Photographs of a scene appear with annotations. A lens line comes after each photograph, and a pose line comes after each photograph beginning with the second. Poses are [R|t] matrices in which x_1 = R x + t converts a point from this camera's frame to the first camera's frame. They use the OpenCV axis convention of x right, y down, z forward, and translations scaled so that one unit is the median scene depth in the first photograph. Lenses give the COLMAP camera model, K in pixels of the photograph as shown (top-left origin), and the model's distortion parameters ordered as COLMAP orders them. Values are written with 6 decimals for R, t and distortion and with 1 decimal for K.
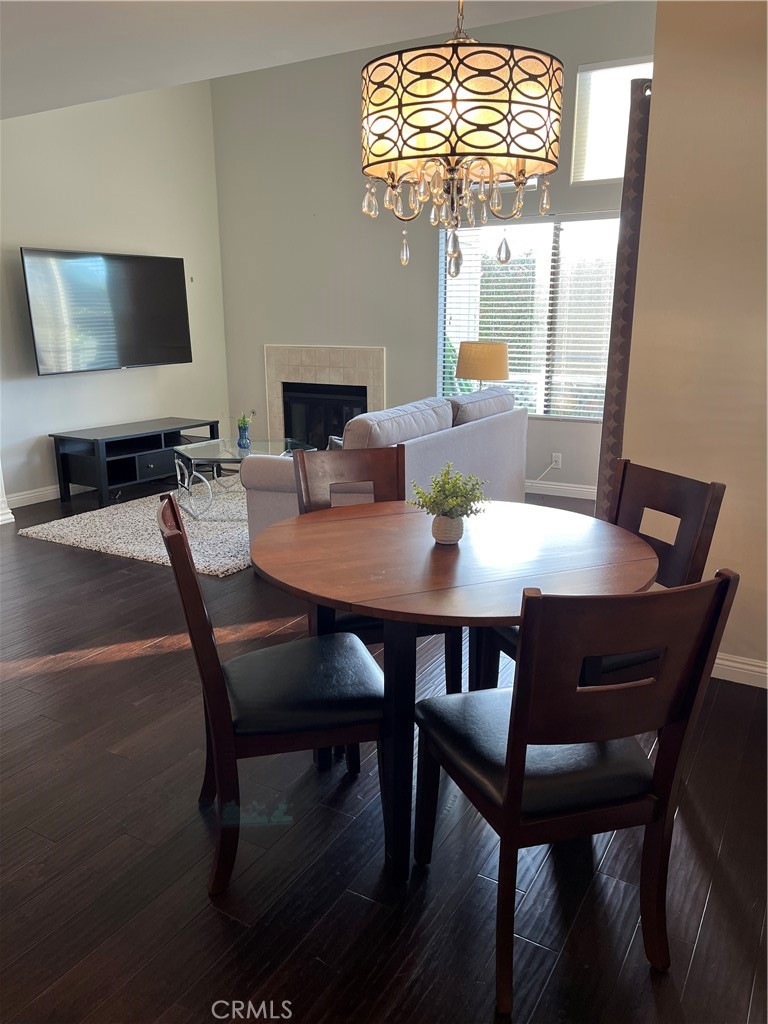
lens RADIAL K [[777.7, 0, 382.3], [0, 777.7, 515.2], [0, 0, 1]] dist [0.044097, -0.018625]
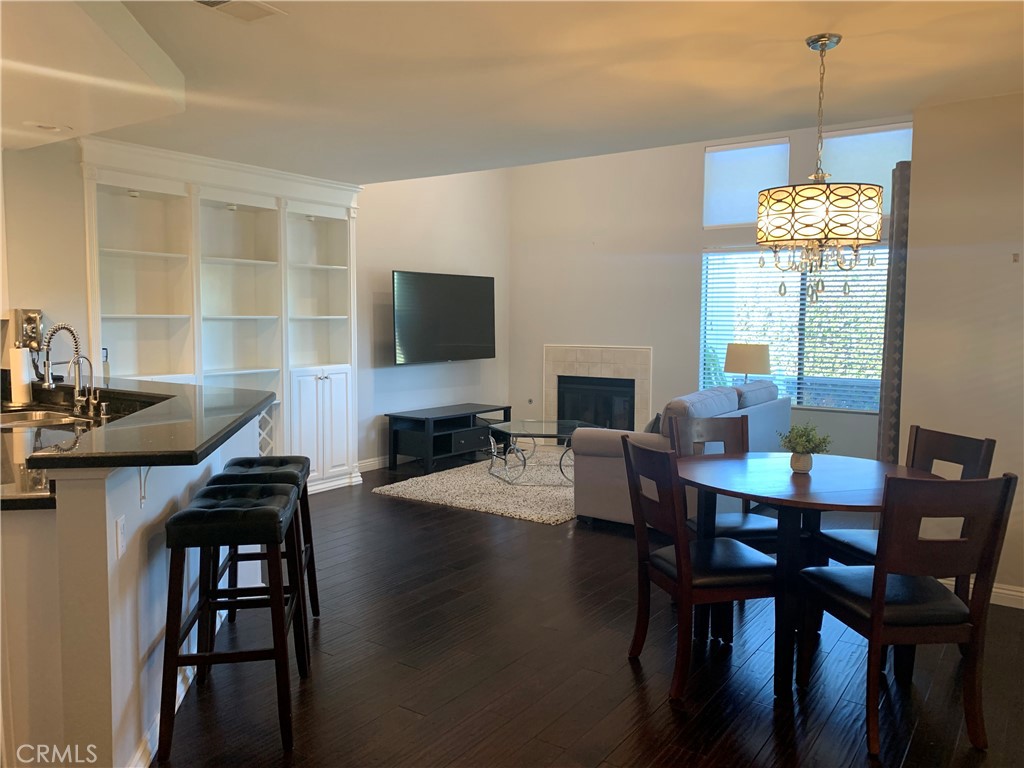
lens RADIAL K [[774.6, 0, 520.1], [0, 774.6, 382.3], [0, 0, 1]] dist [0.031230, -0.008964]
pose [[0.996136, 0.014675, -0.086584, -0.202339], [-0.028970, 0.985660, -0.166240, 0.080322], [0.082903, 0.168106, 0.982277, -0.337977]]
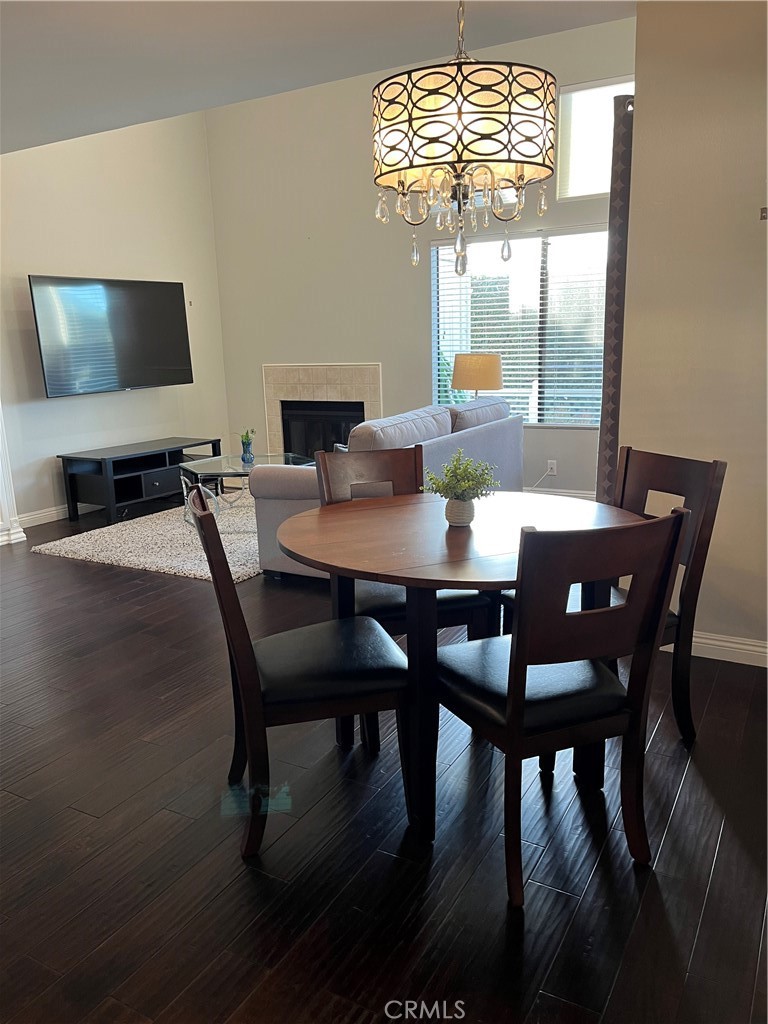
lens RADIAL K [[777.7, 0, 373.9], [0, 777.7, 515.0], [0, 0, 1]] dist [0.044097, -0.018625]
pose [[0.999617, -0.027588, -0.002376, -0.018886], [0.027508, 0.999200, -0.029040, 0.029672], [0.003175, 0.028963, 0.999575, -0.040137]]
